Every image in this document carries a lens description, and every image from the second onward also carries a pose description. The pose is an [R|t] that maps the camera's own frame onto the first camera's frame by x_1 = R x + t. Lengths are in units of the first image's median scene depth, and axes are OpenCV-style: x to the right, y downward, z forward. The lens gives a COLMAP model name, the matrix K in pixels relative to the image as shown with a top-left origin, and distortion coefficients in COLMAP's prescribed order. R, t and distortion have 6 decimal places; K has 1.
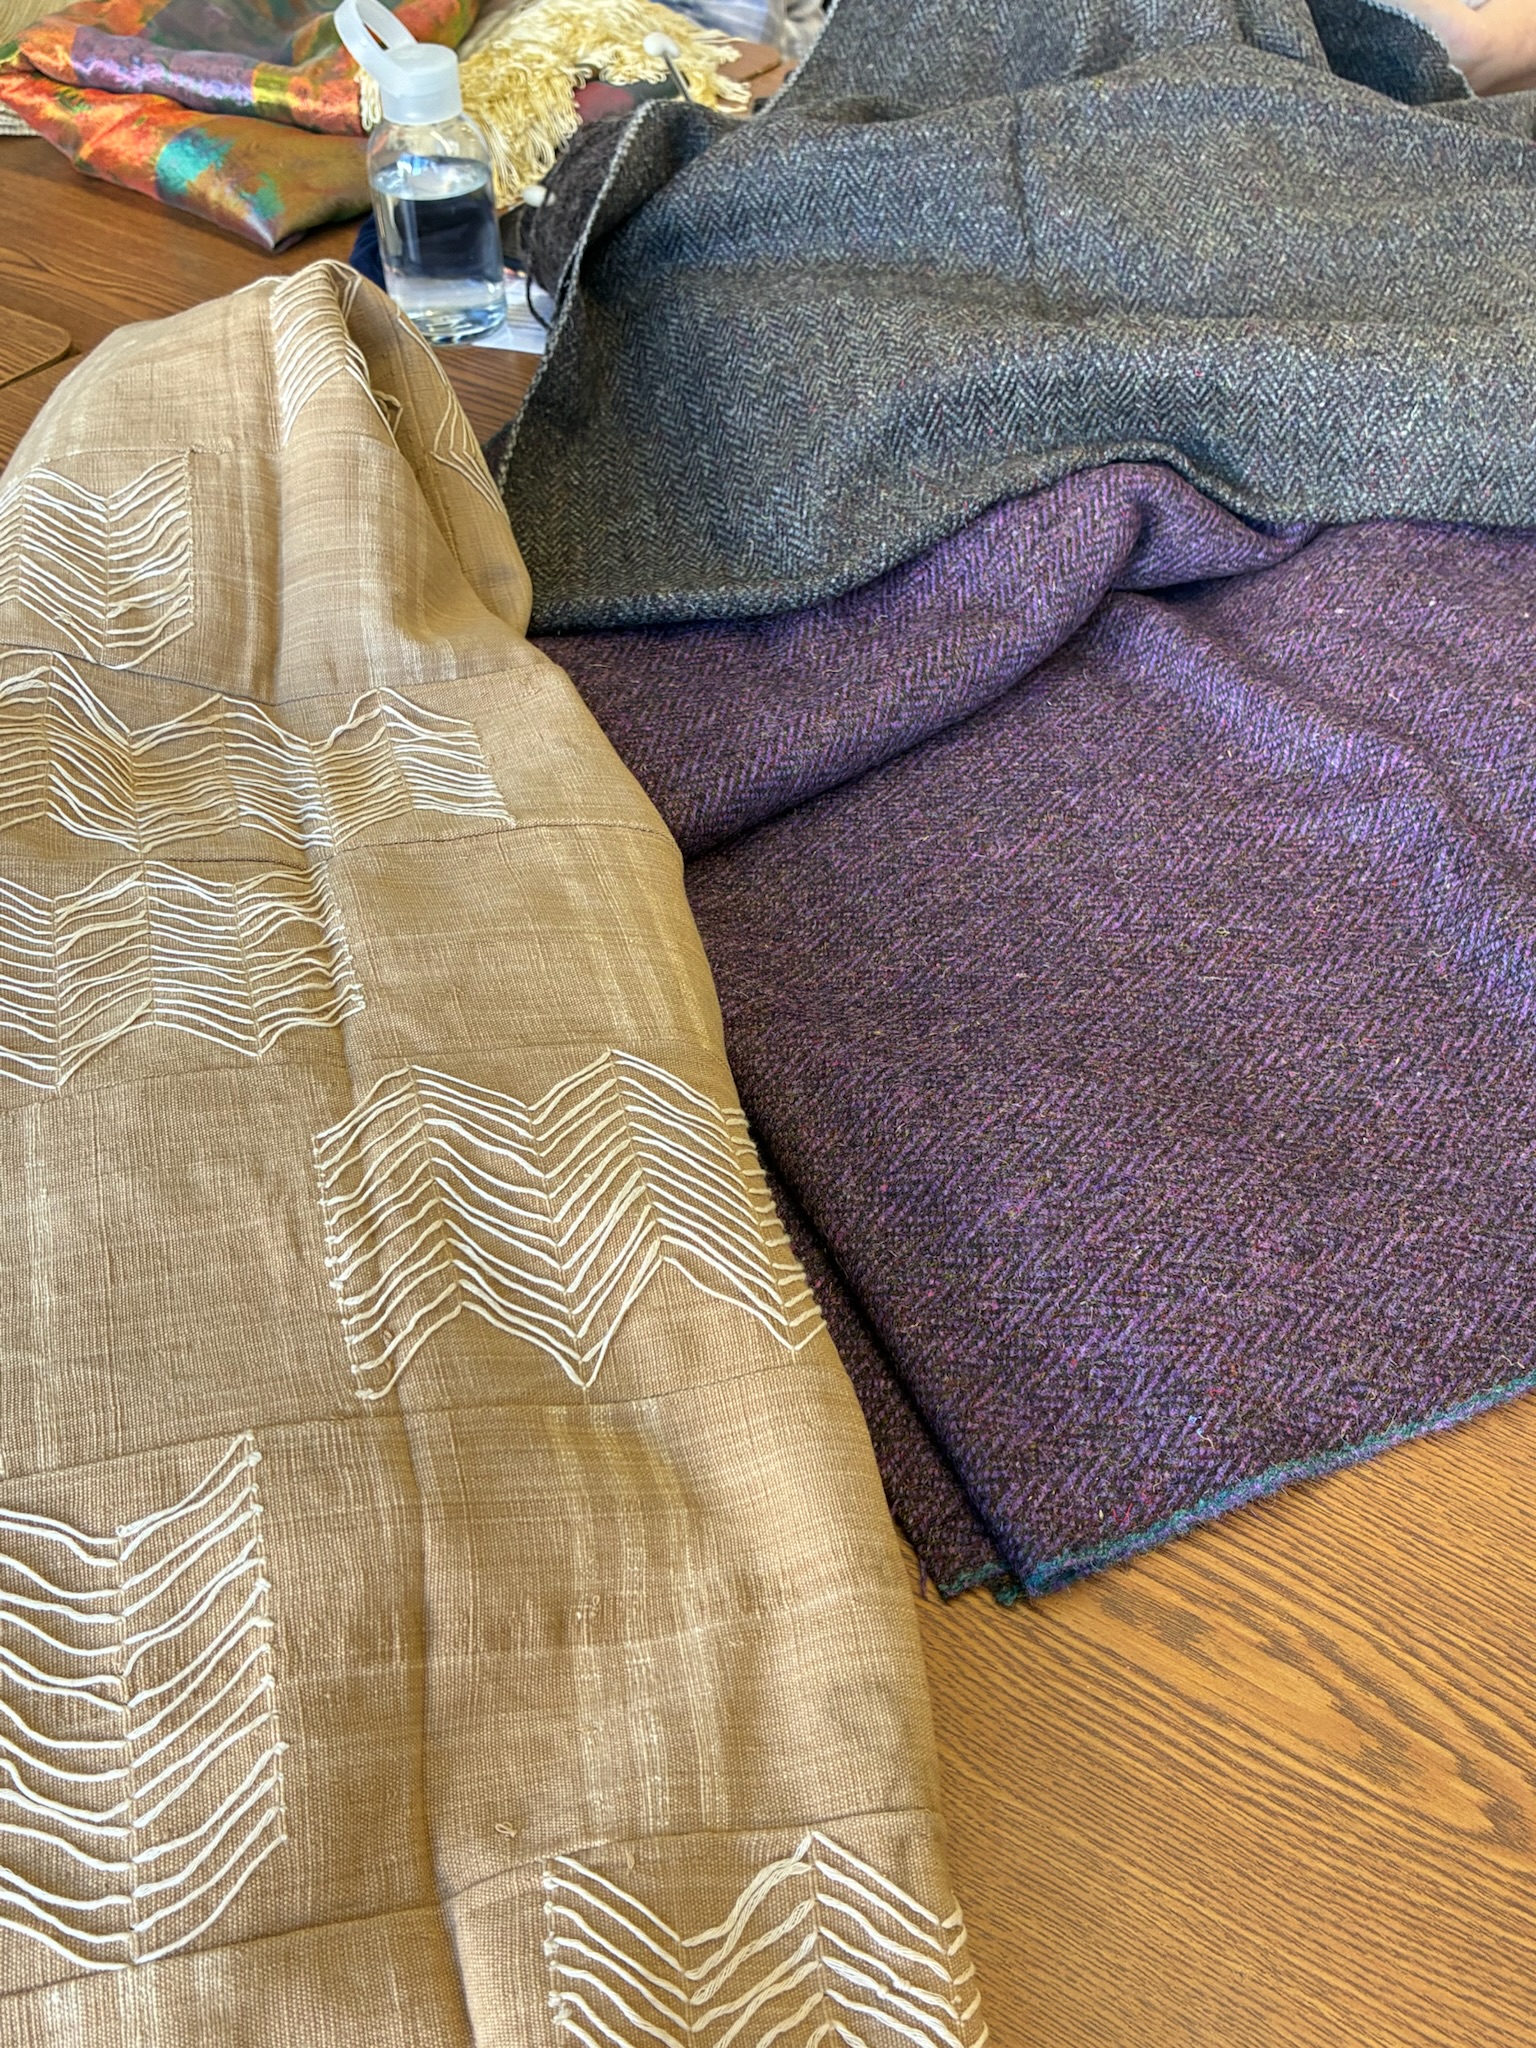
lens RADIAL K [[1885.7, 0, 768.0], [0, 1885.7, 1024.0], [0, 0, 1]] dist [-0.005428, 0.011225]
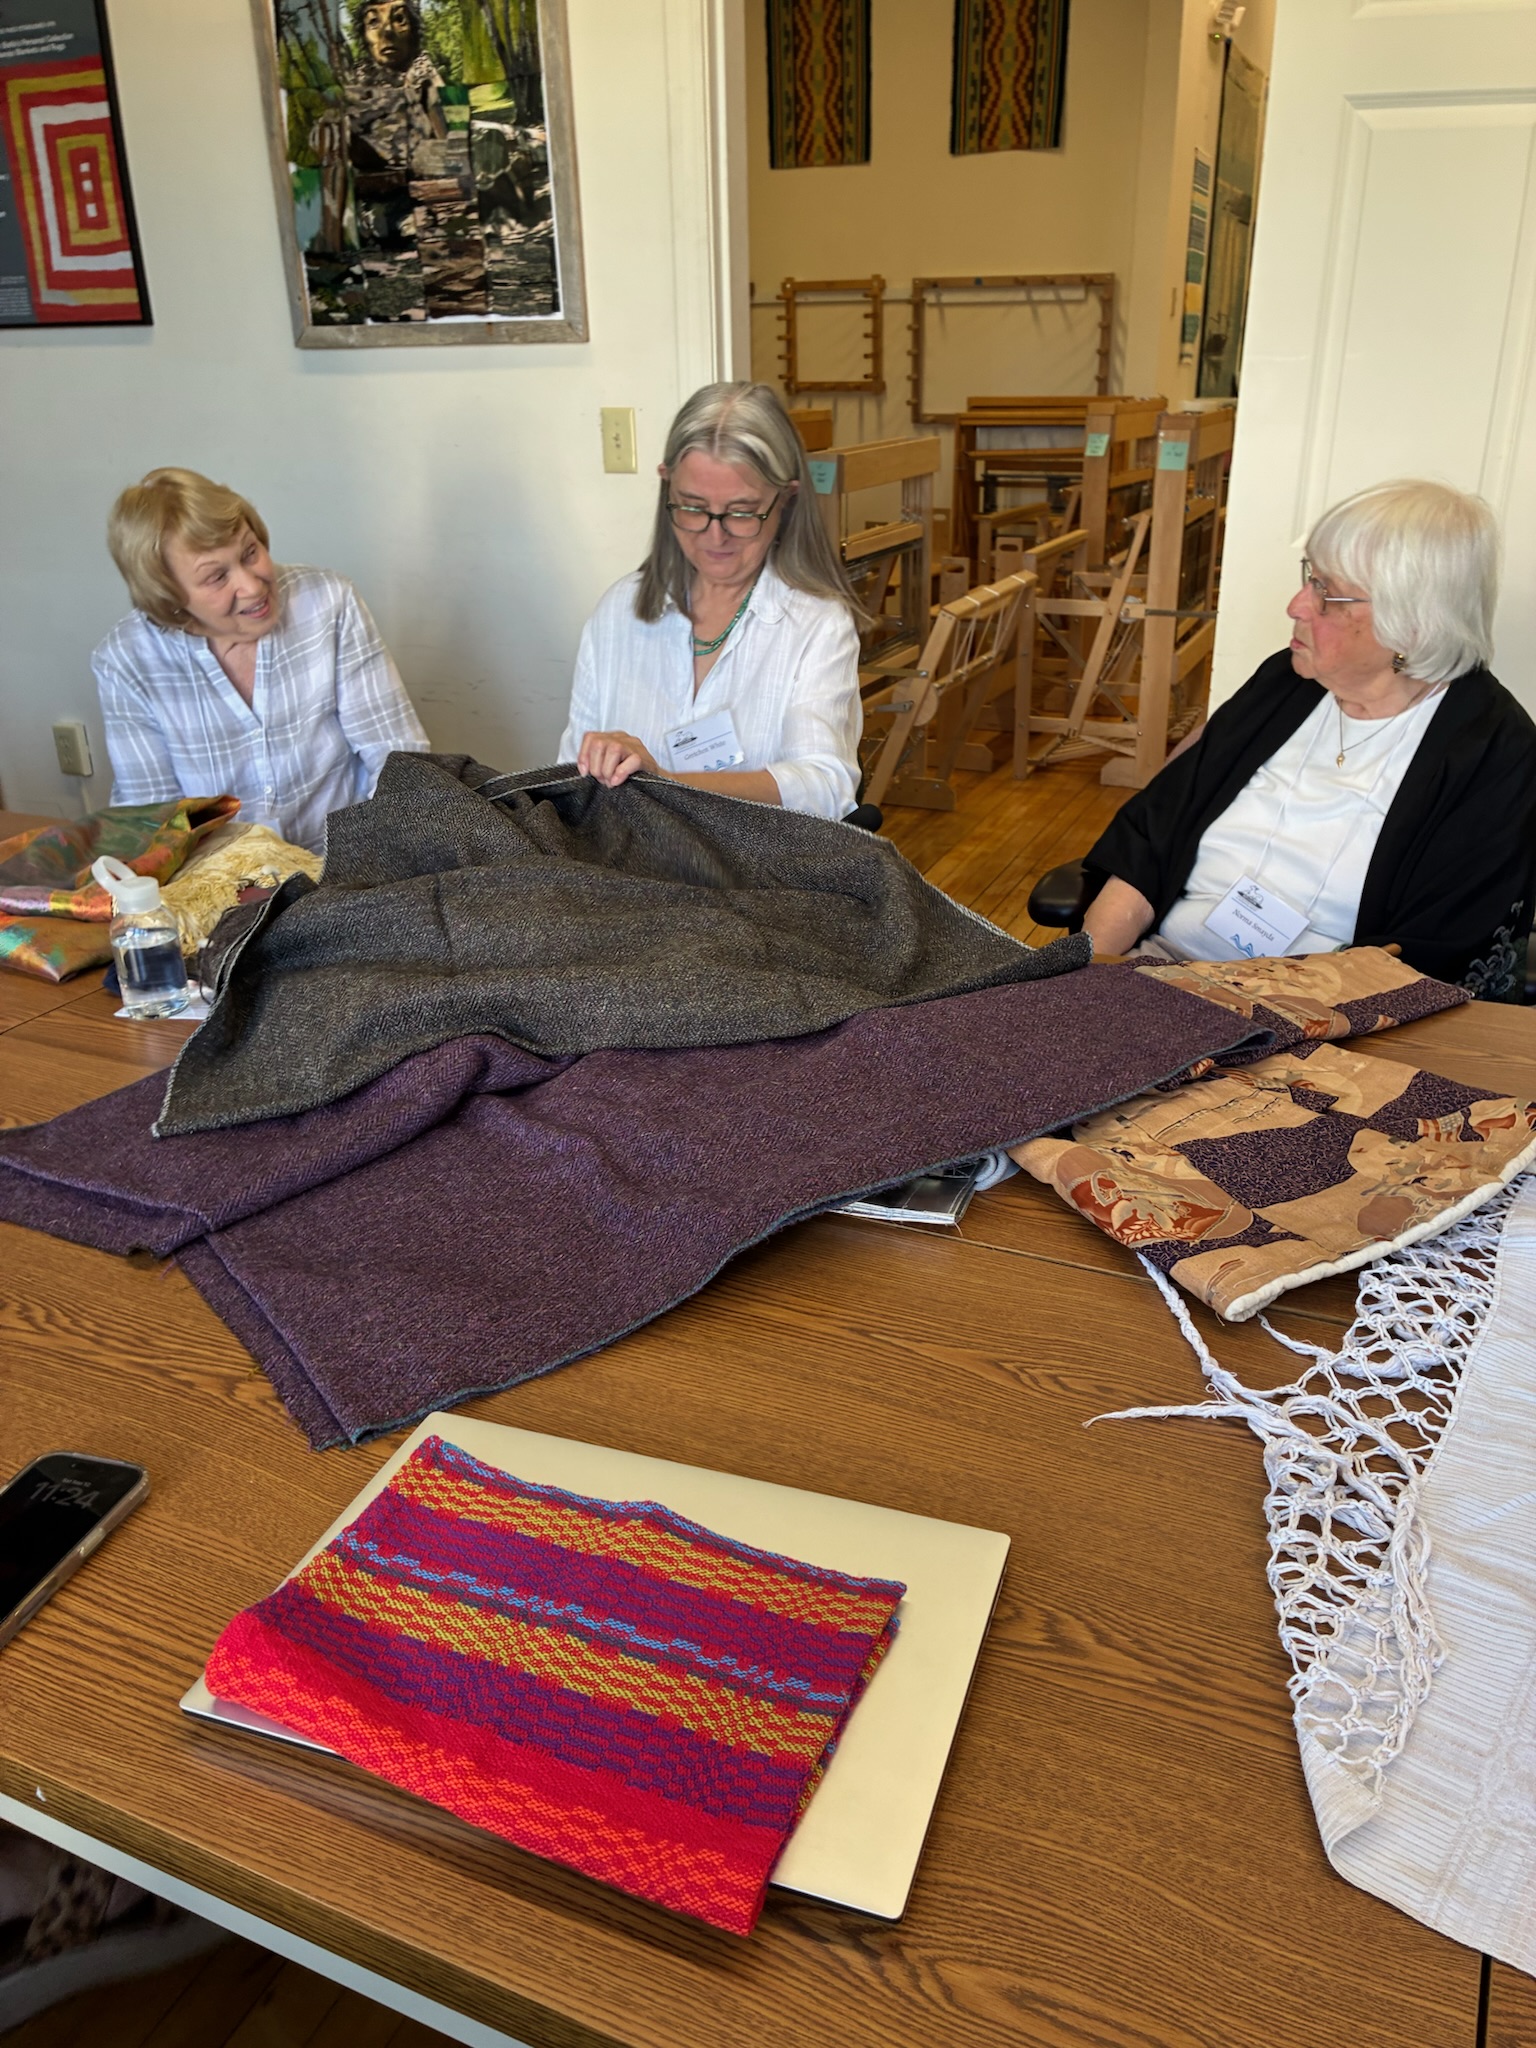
lens RADIAL K [[1564.5, 0, 768.0], [0, 1564.5, 1024.0], [0, 0, 1]] dist [0.060566, -0.067424]
pose [[0.983784, -0.080972, 0.160037, 0.251807], [0.132368, 0.929882, -0.343217, 0.371004], [-0.121025, 0.358835, 0.925522, -0.739747]]
